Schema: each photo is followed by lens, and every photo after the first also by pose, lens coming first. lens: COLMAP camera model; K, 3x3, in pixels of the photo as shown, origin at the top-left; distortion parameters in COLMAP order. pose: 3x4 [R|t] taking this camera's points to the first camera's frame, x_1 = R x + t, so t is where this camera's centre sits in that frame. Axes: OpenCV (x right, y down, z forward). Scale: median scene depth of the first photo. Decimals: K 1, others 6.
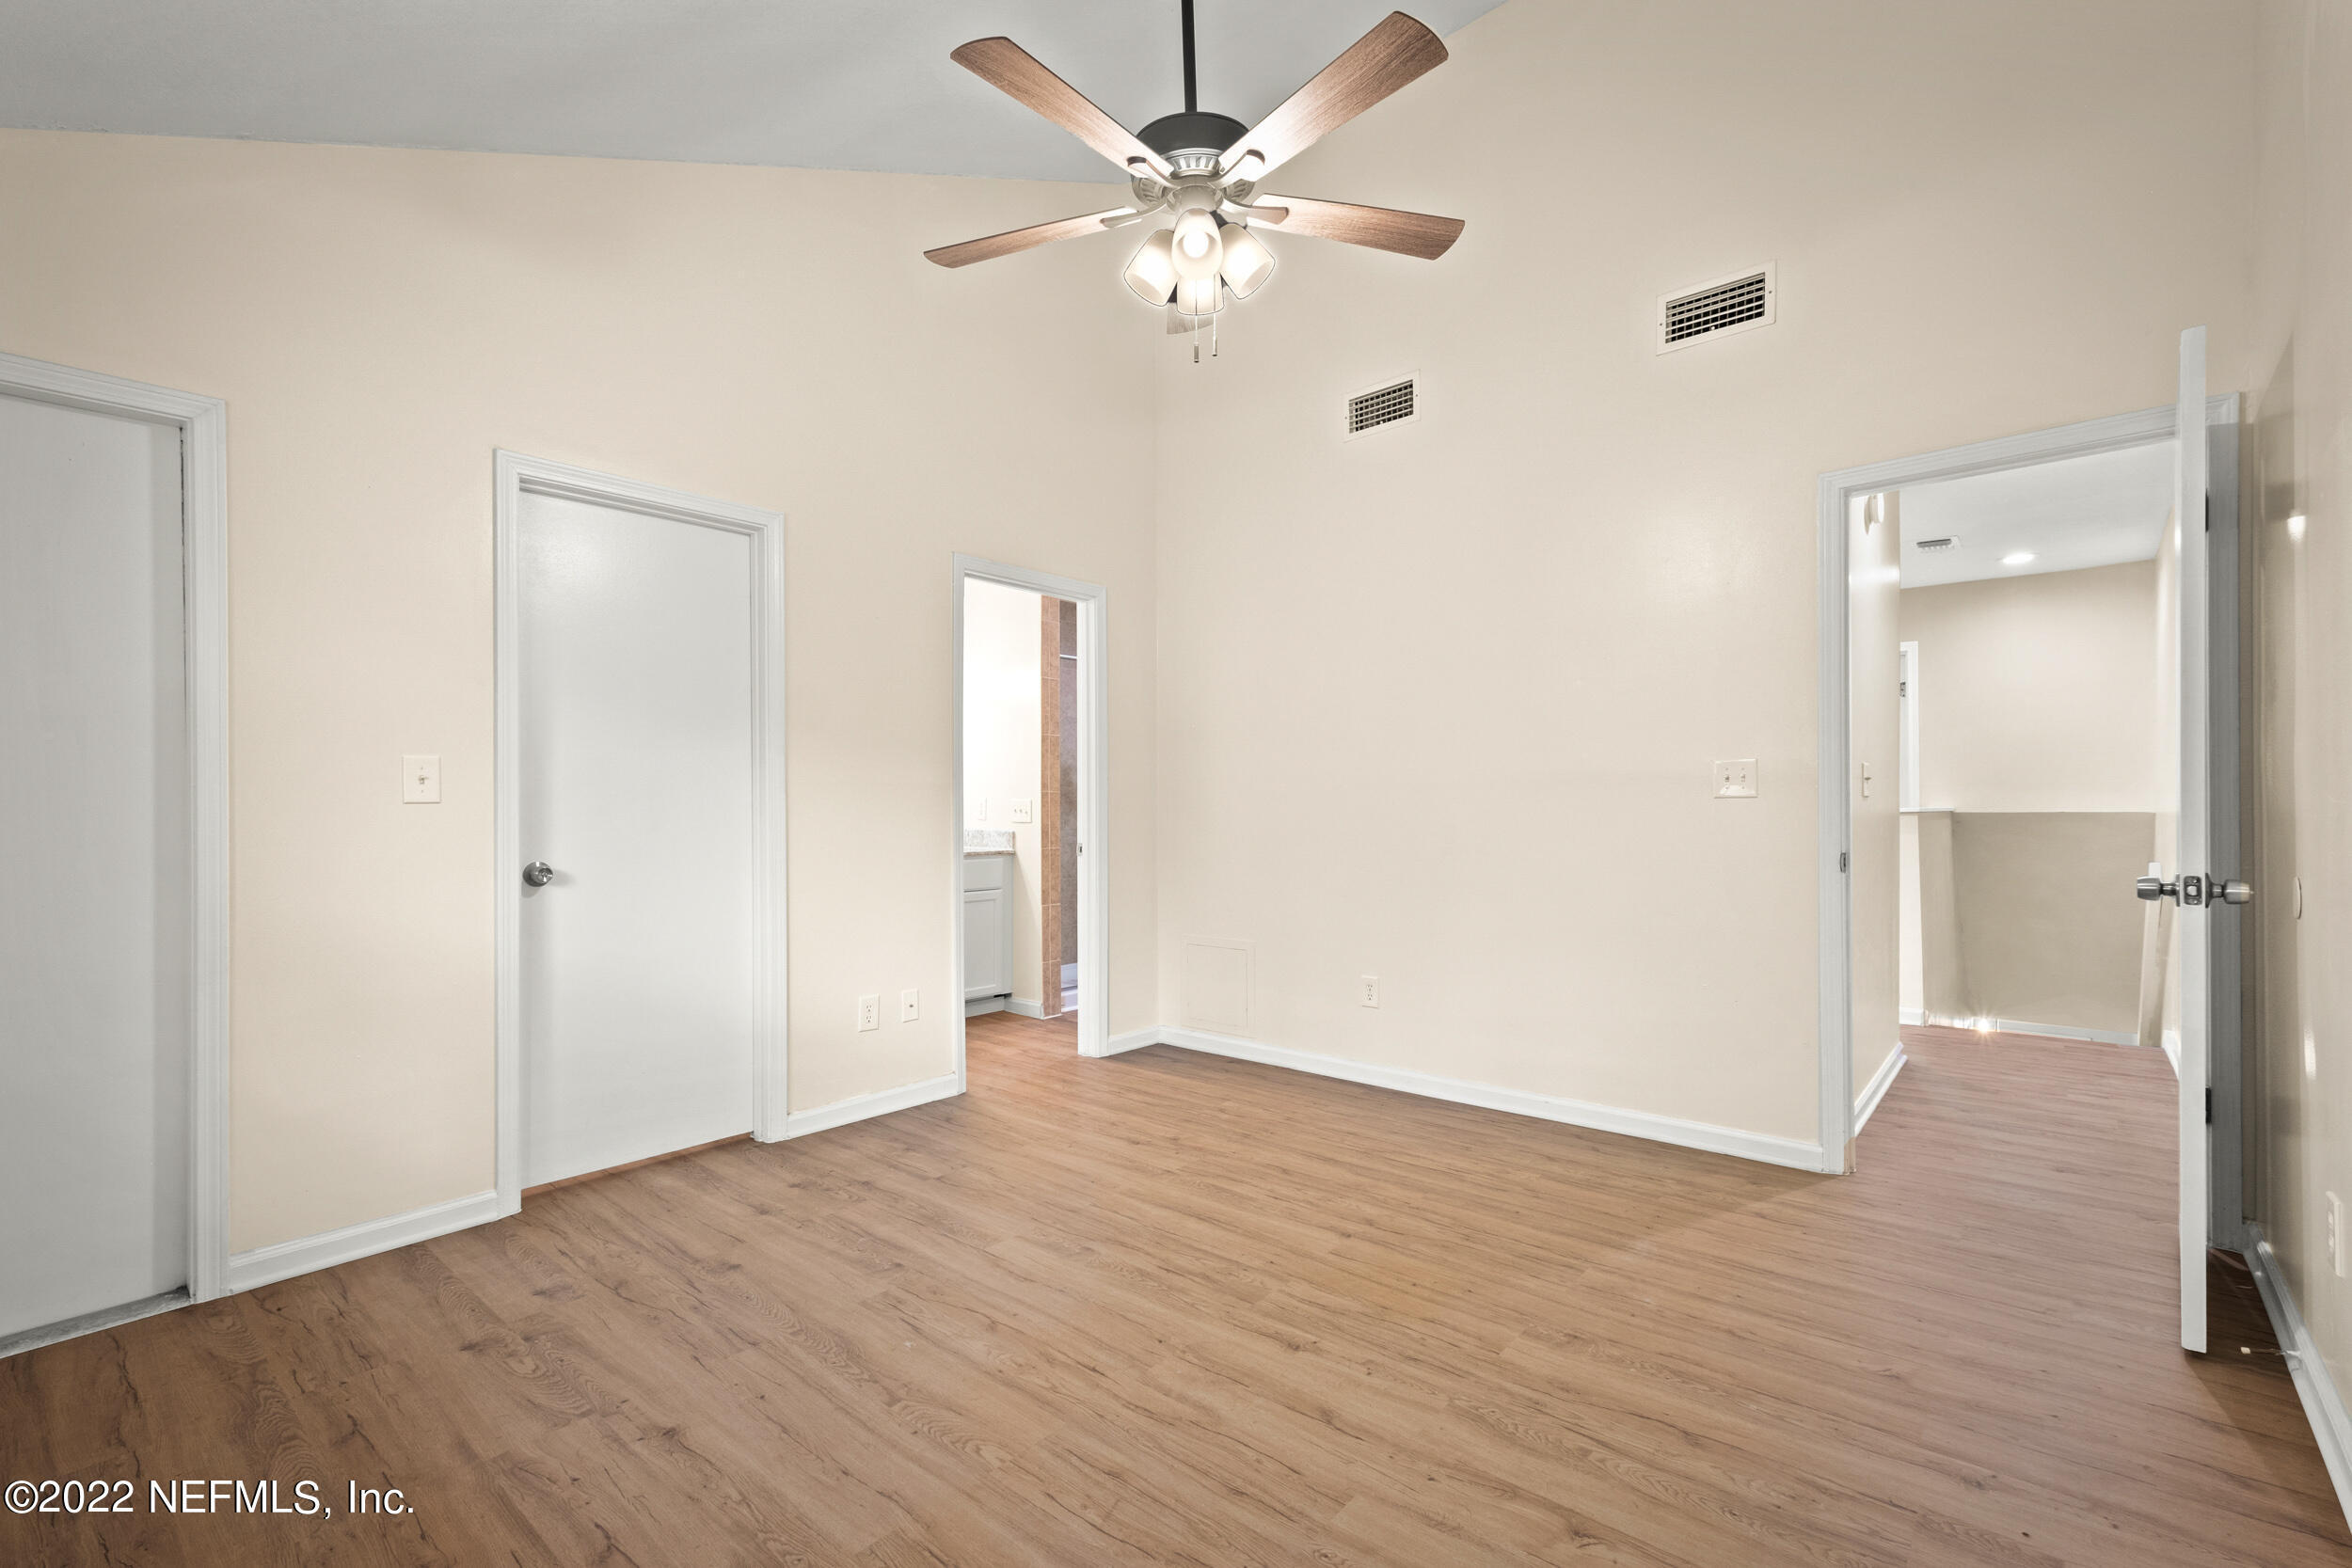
lens RADIAL K [[1034.4, 0, 1181.9], [0, 1034.4, 792.8], [0, 0, 1]] dist [-0.002685, -0.000397]
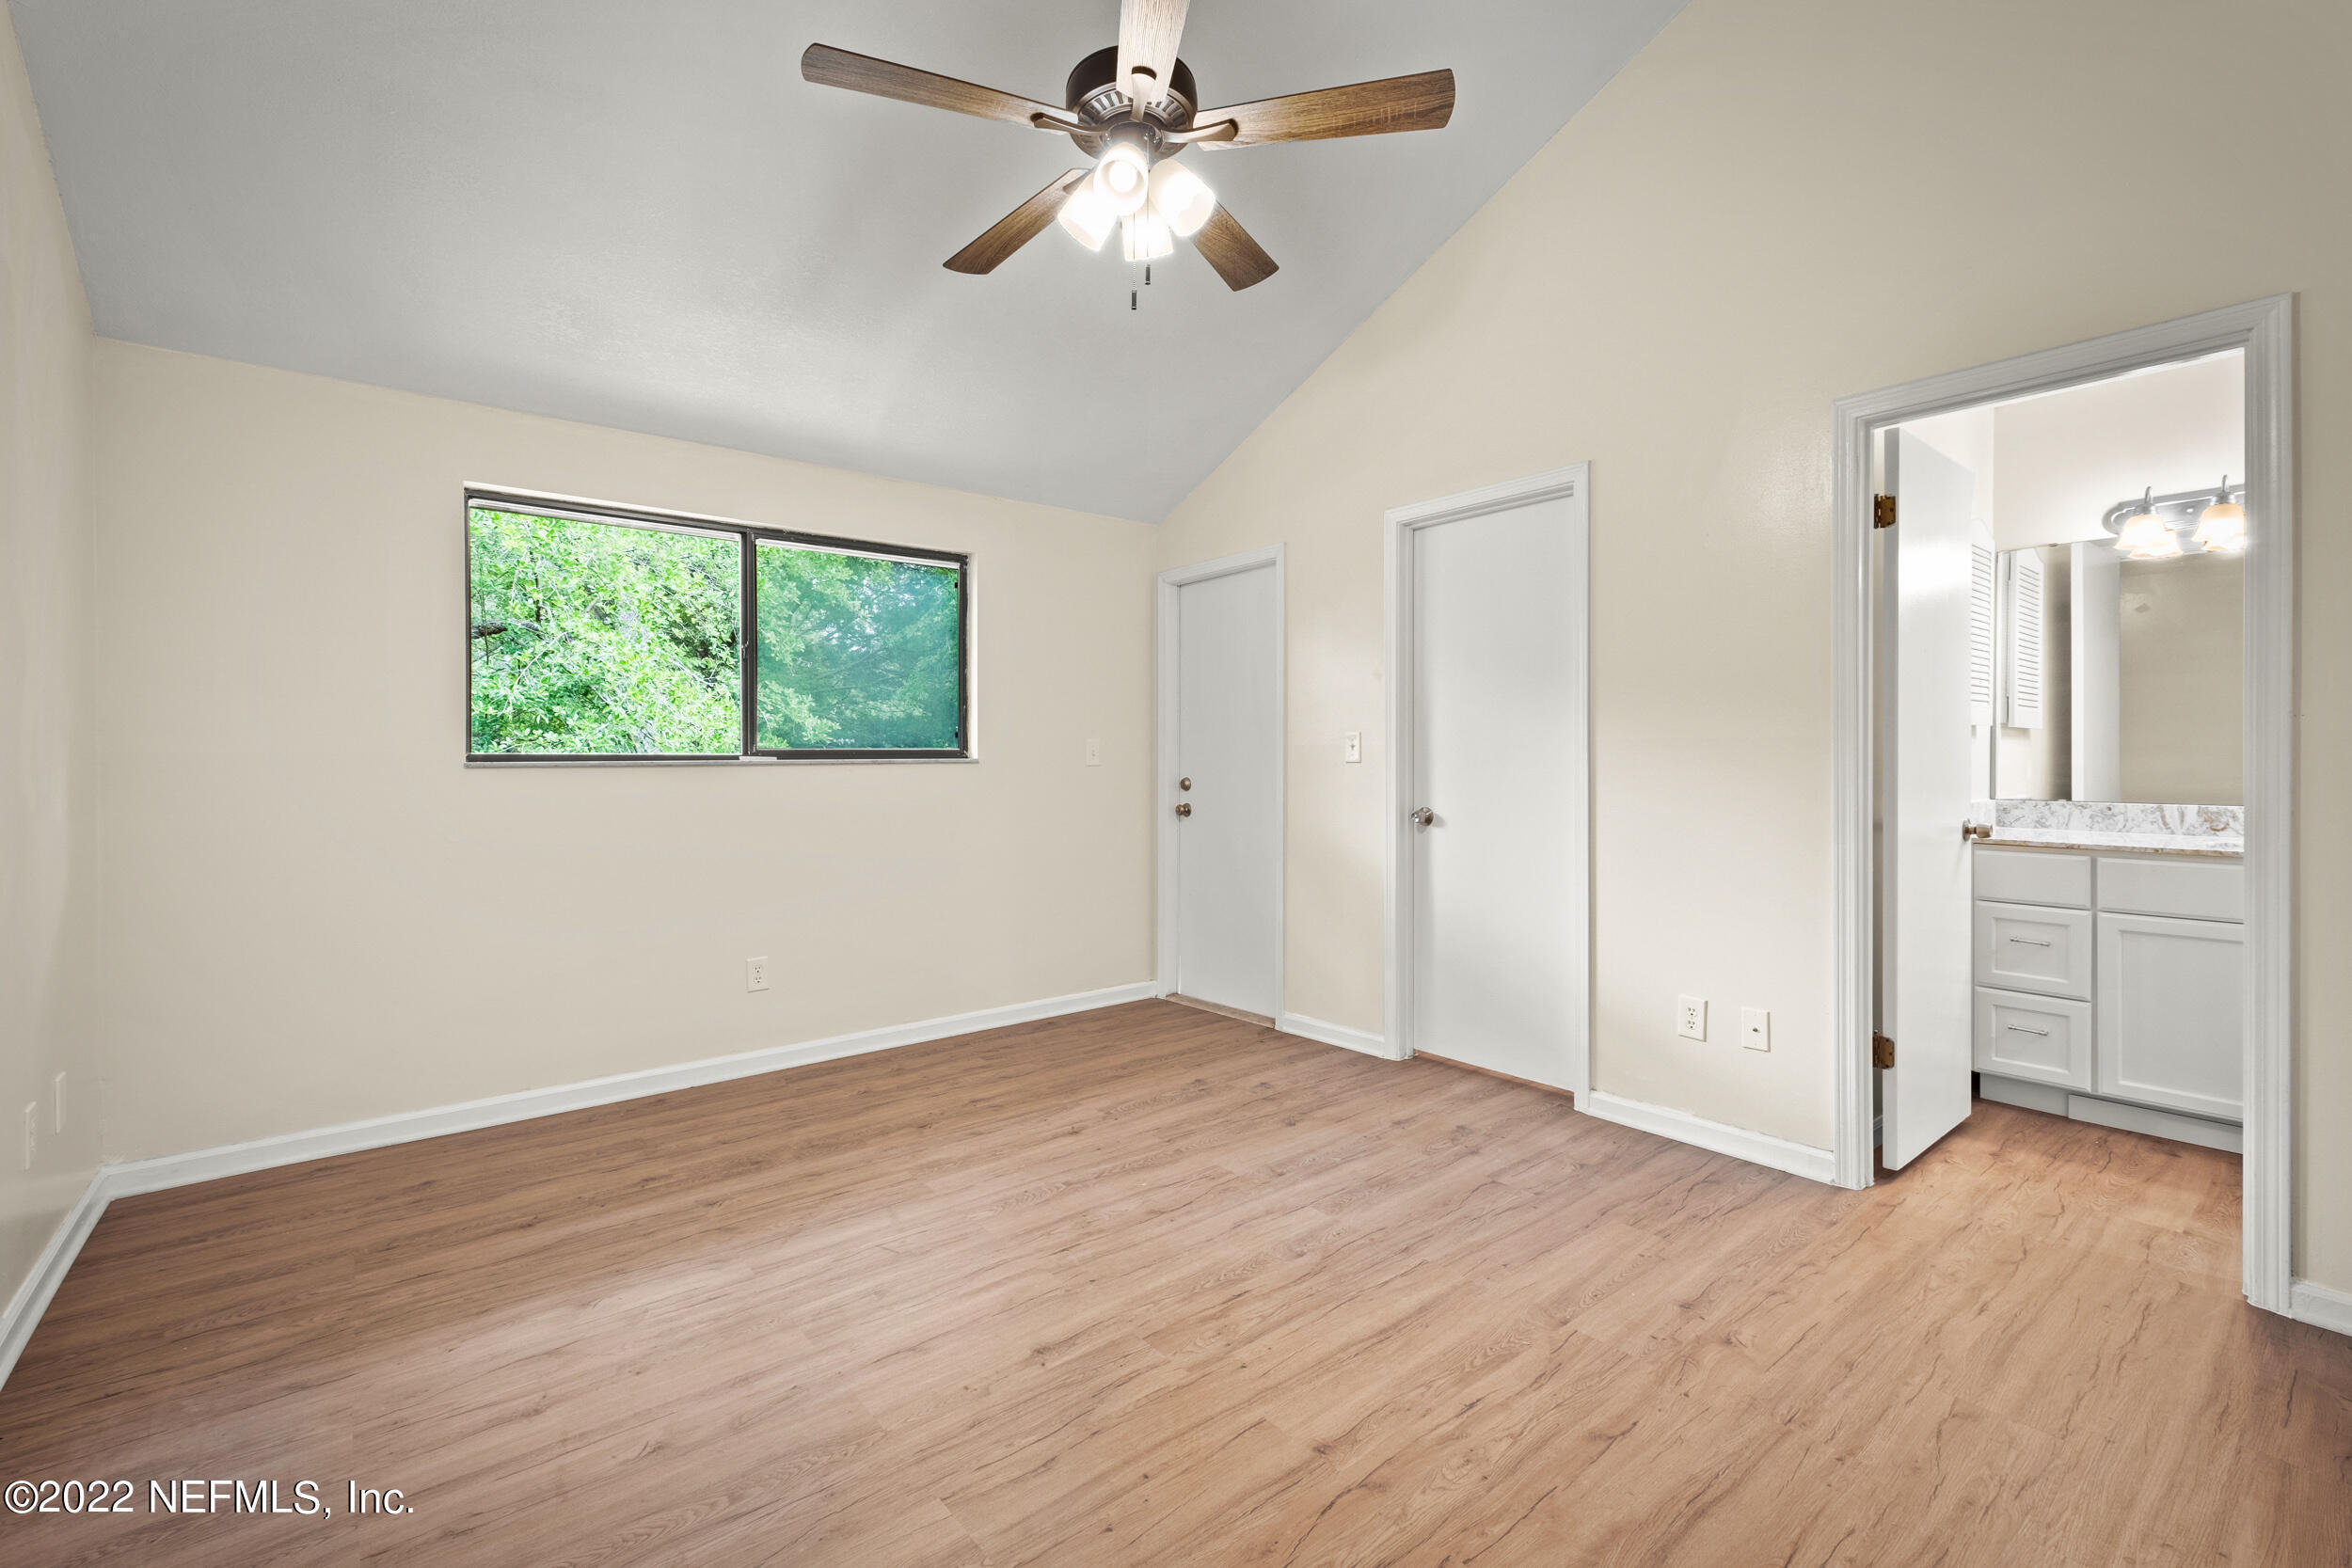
lens RADIAL K [[1034.4, 0, 1182.8], [0, 1034.4, 770.0], [0, 0, 1]] dist [-0.002685, -0.000397]
pose [[-0.171924, 0.019305, -0.984921, 0.761267], [0.010324, 0.999788, 0.017794, -0.004947], [0.985056, -0.007109, -0.172087, 0.982053]]
